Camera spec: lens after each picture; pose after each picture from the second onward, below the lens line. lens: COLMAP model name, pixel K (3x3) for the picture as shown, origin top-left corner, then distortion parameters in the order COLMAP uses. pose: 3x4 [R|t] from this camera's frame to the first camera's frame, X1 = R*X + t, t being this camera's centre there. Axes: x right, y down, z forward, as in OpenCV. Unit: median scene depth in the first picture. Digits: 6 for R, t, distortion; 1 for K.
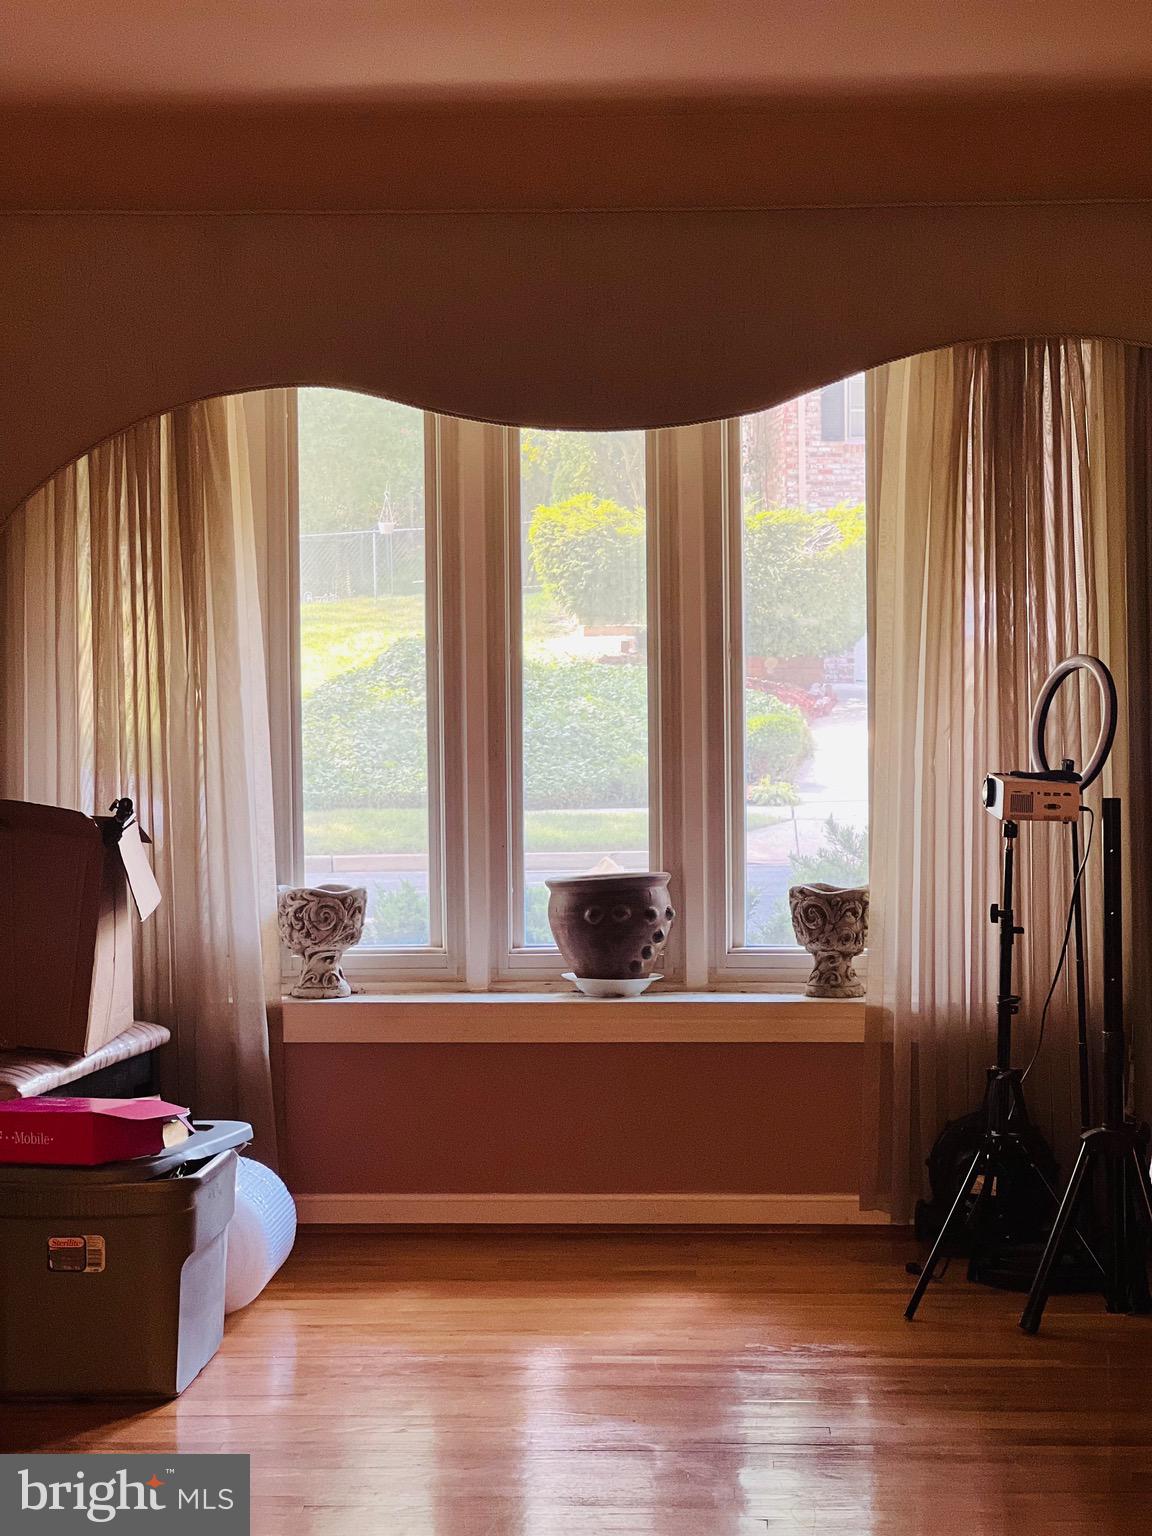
lens RADIAL K [[3456.6, 0, 576.0], [0, 3456.6, 768.0], [0, 0, 1]] dist [-0.162624, -0.184938]
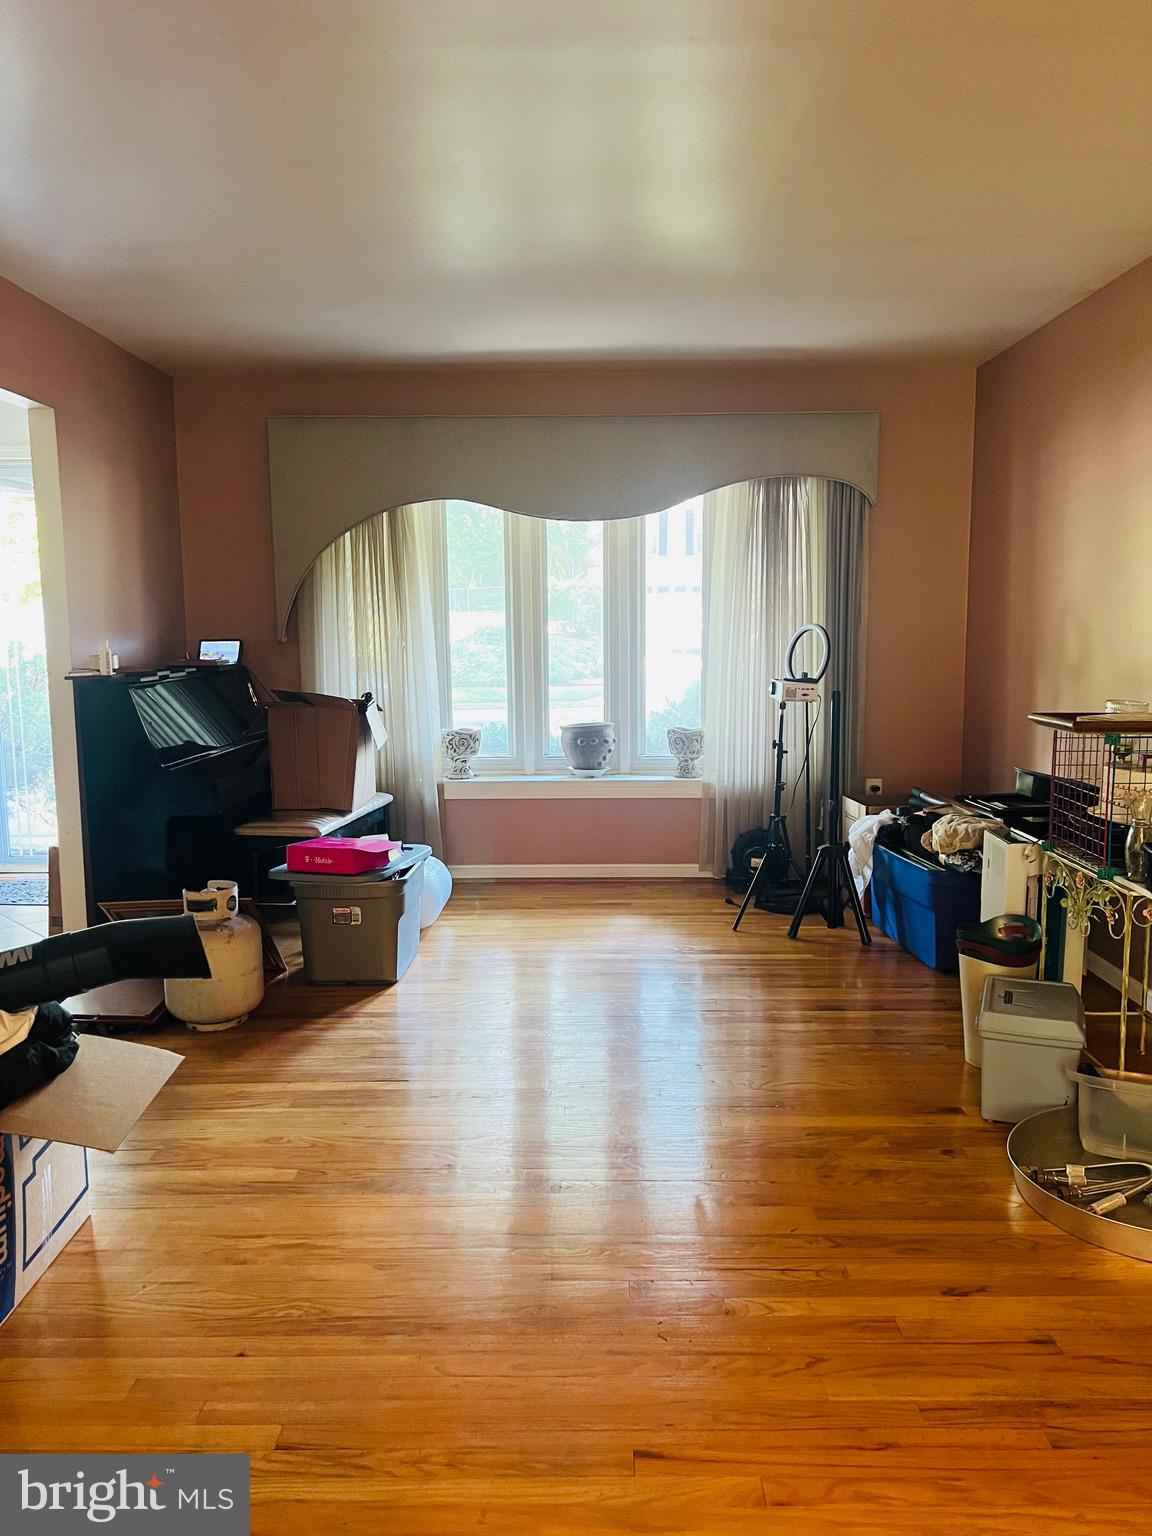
lens RADIAL K [[1157.0, 0, 579.1], [0, 1157.0, 809.2], [0, 0, 1]] dist [0.005727, -0.000658]
pose [[0.999316, -0.005468, 0.036579, -0.025444], [0.001129, 0.993060, 0.117604, -0.002766], [-0.036968, -0.117482, 0.992387, 0.254521]]
